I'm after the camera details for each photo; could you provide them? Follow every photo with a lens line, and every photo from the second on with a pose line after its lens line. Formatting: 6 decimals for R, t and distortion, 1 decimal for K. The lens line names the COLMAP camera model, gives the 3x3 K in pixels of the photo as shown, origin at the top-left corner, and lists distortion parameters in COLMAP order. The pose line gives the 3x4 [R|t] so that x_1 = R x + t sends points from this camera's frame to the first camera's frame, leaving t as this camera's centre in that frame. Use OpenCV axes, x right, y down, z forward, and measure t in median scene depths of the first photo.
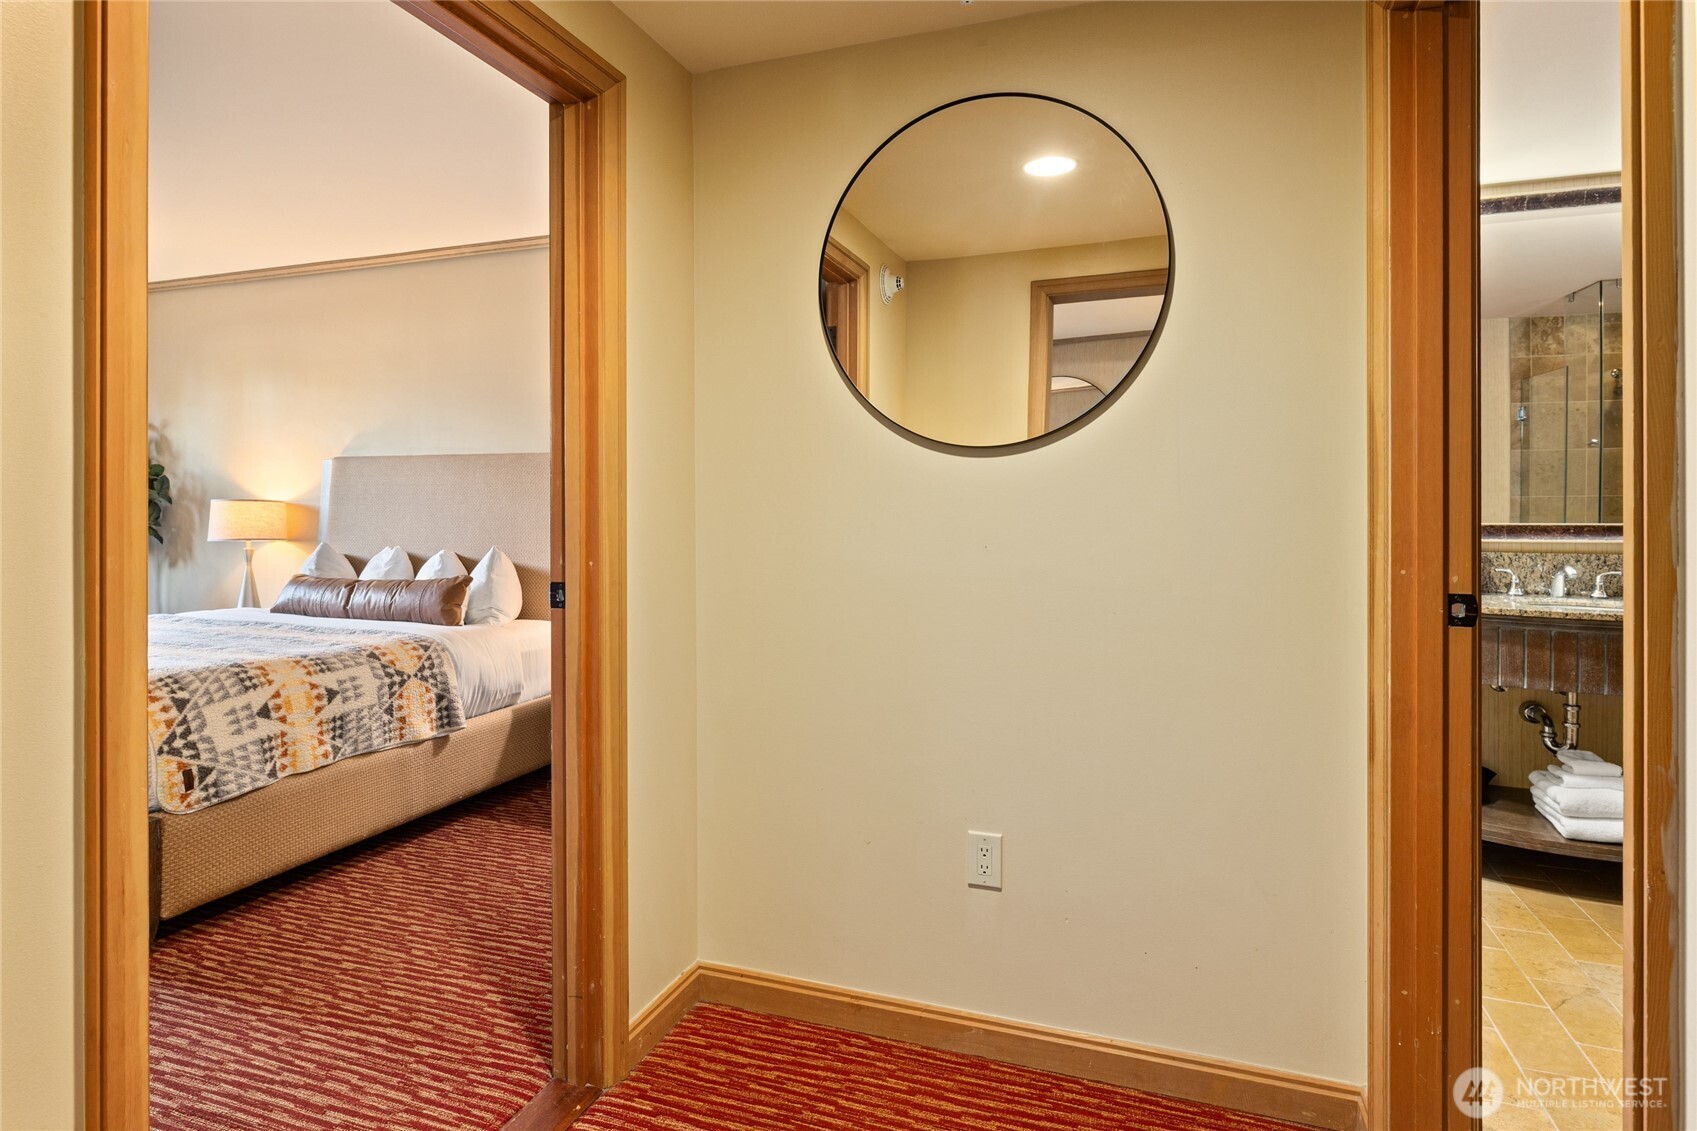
lens RADIAL K [[927.1, 0, 838.7], [0, 927.1, 501.7], [0, 0, 1]] dist [-0.000731, 0.000554]
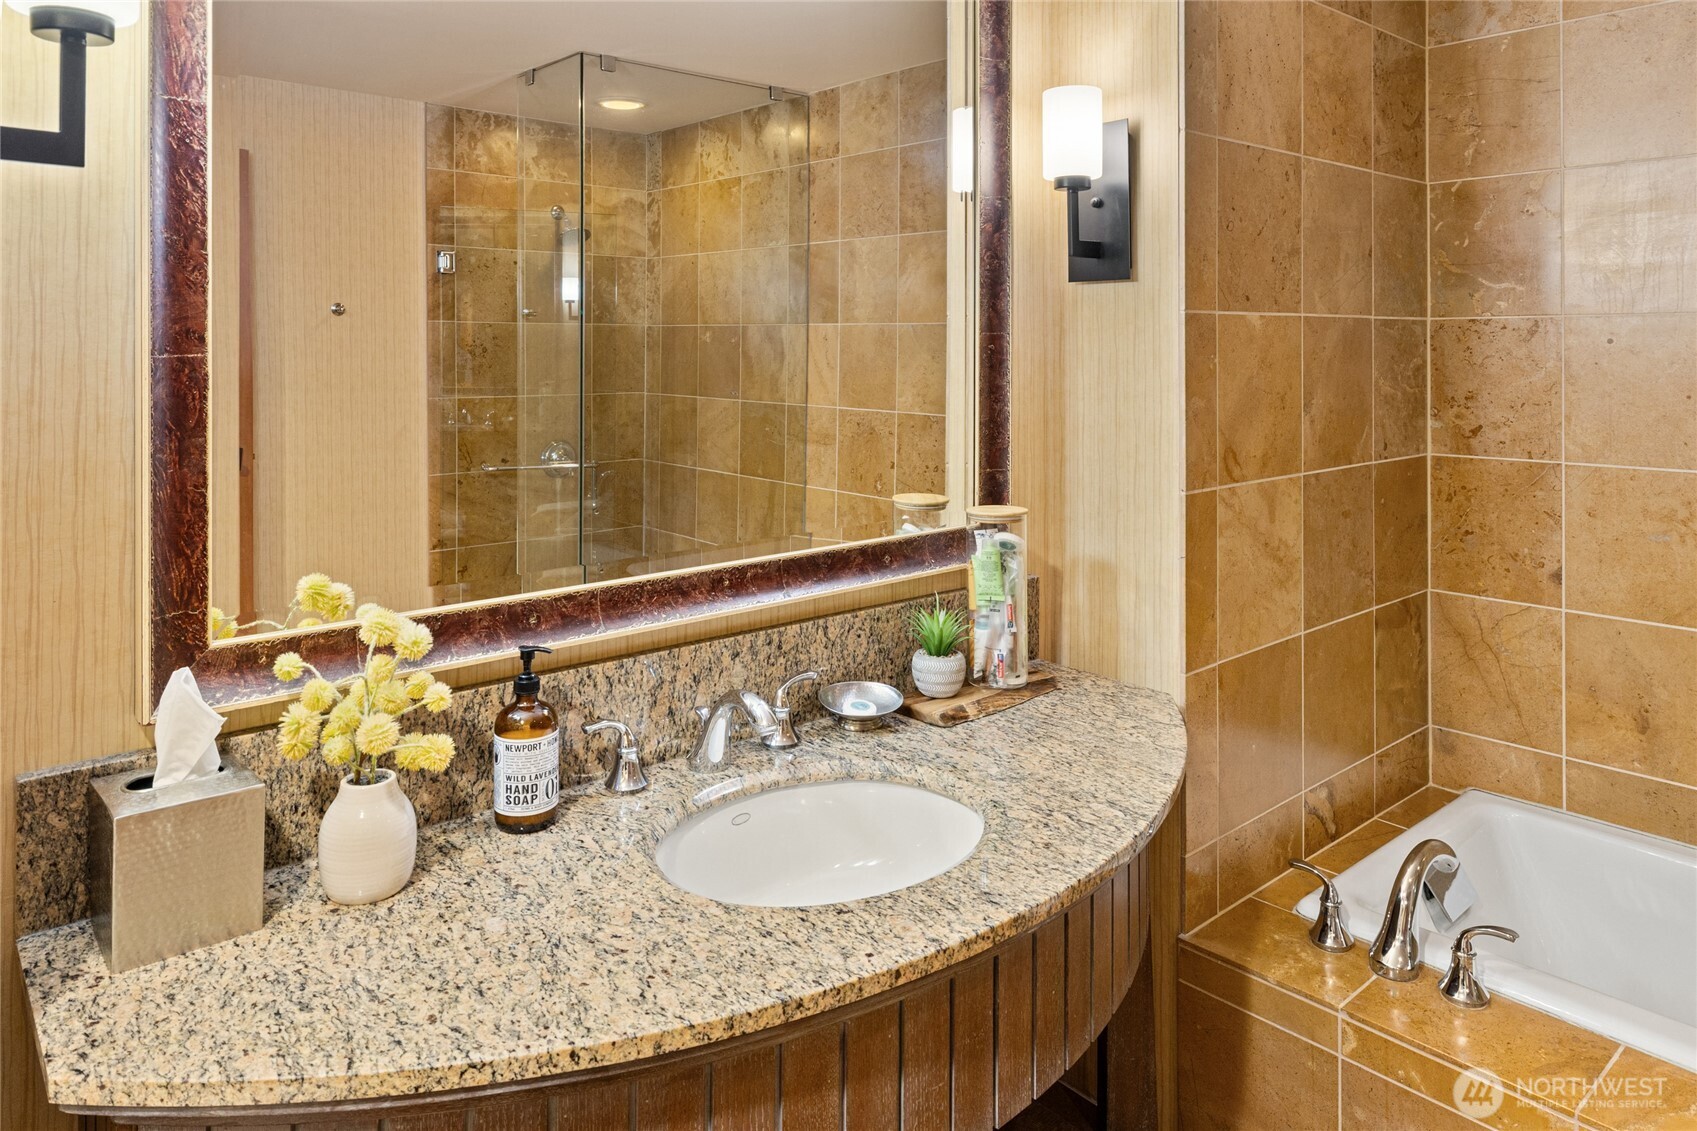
lens RADIAL K [[1120.8, 0, 845.8], [0, 1120.8, 343.2], [0, 0, 1]] dist [-0.006926, 0.004714]
pose [[0.490688, 0.002526, 0.871332, 0.396890], [0.000406, 0.999995, -0.003128, -0.069908], [-0.871335, 0.001889, 0.490685, 0.719620]]
